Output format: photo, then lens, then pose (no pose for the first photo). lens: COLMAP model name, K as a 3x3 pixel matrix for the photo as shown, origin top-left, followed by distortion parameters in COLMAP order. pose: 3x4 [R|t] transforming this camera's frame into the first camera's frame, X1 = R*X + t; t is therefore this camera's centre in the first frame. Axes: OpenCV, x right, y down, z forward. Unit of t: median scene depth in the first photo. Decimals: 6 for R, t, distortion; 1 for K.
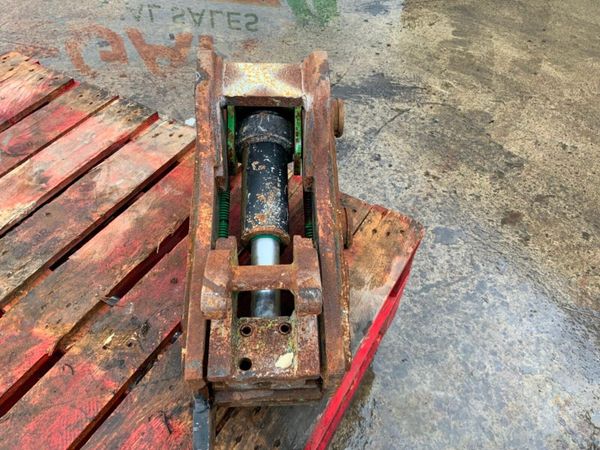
lens RADIAL K [[499.6, 0, 297.4], [0, 499.6, 212.1], [0, 0, 1]] dist [0.059040, -0.111332]
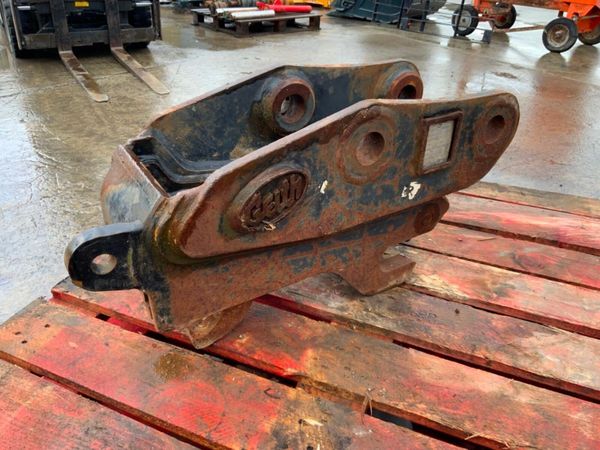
lens RADIAL K [[499.6, 0, 302.3], [0, 499.6, 224.1], [0, 0, 1]] dist [0.059040, -0.111332]
pose [[0.132230, 0.466997, -0.874317, 0.124153], [-0.739549, 0.633787, 0.226675, -0.081618], [0.659987, 0.616627, 0.429172, 0.363017]]
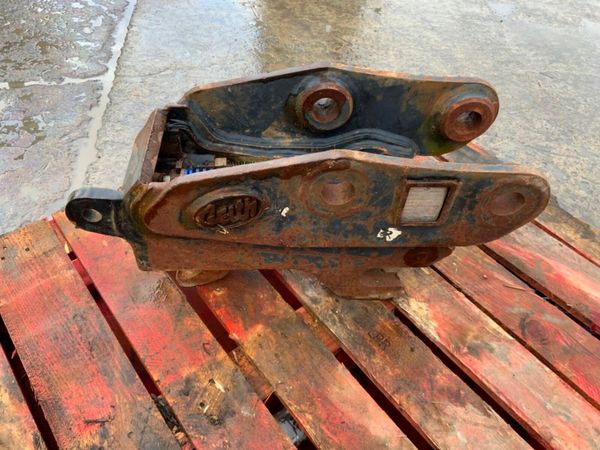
lens RADIAL K [[499.6, 0, 301.6], [0, 499.6, 224.9], [0, 0, 1]] dist [0.059040, -0.111332]
pose [[-0.354837, 0.622720, -0.697360, 0.035325], [-0.745438, 0.261748, 0.613033, -0.411598], [0.564281, 0.737365, 0.371322, 0.394869]]
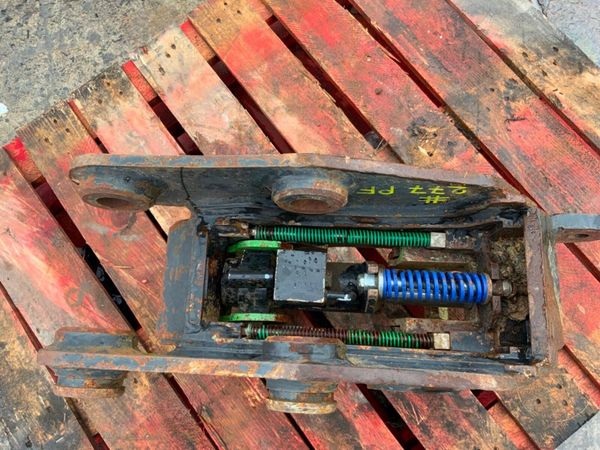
lens RADIAL K [[499.6, 0, 298.5], [0, 499.6, 227.5], [0, 0, 1]] dist [0.059040, -0.111332]
pose [[0.386084, -0.909691, 0.152974, -0.627136], [0.729187, 0.402536, 0.553400, -0.387087], [-0.565001, -0.102112, 0.818747, 0.176391]]
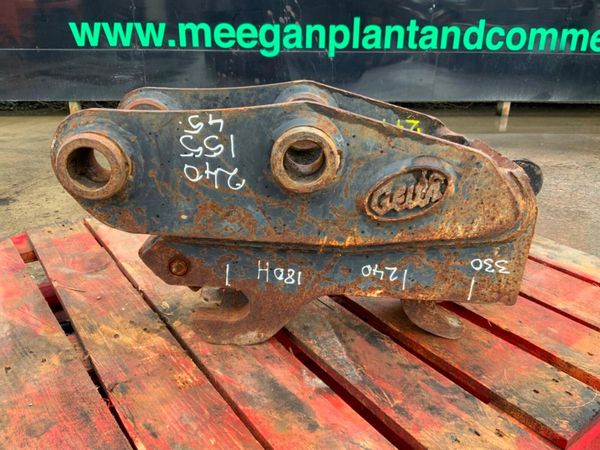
lens RADIAL K [[499.6, 0, 300.7], [0, 499.6, 224.5], [0, 0, 1]] dist [0.059040, -0.111332]
pose [[0.414930, -0.371071, 0.830746, -1.163870], [0.664141, 0.747604, 0.002218, 0.053955], [-0.621892, 0.550812, 0.556647, 0.289009]]
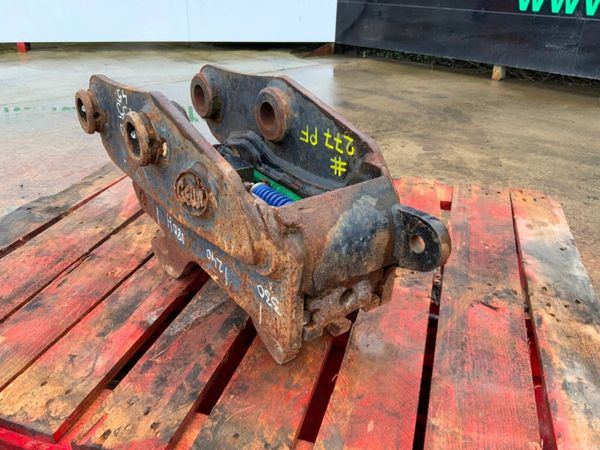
lens RADIAL K [[499.6, 0, 299.7], [0, 499.6, 225.5], [0, 0, 1]] dist [0.059040, -0.111332]
pose [[0.972442, -0.129766, 0.193692, -0.620147], [0.186890, 0.930559, -0.314853, 0.369541], [-0.139384, 0.342376, 0.929167, -0.072501]]
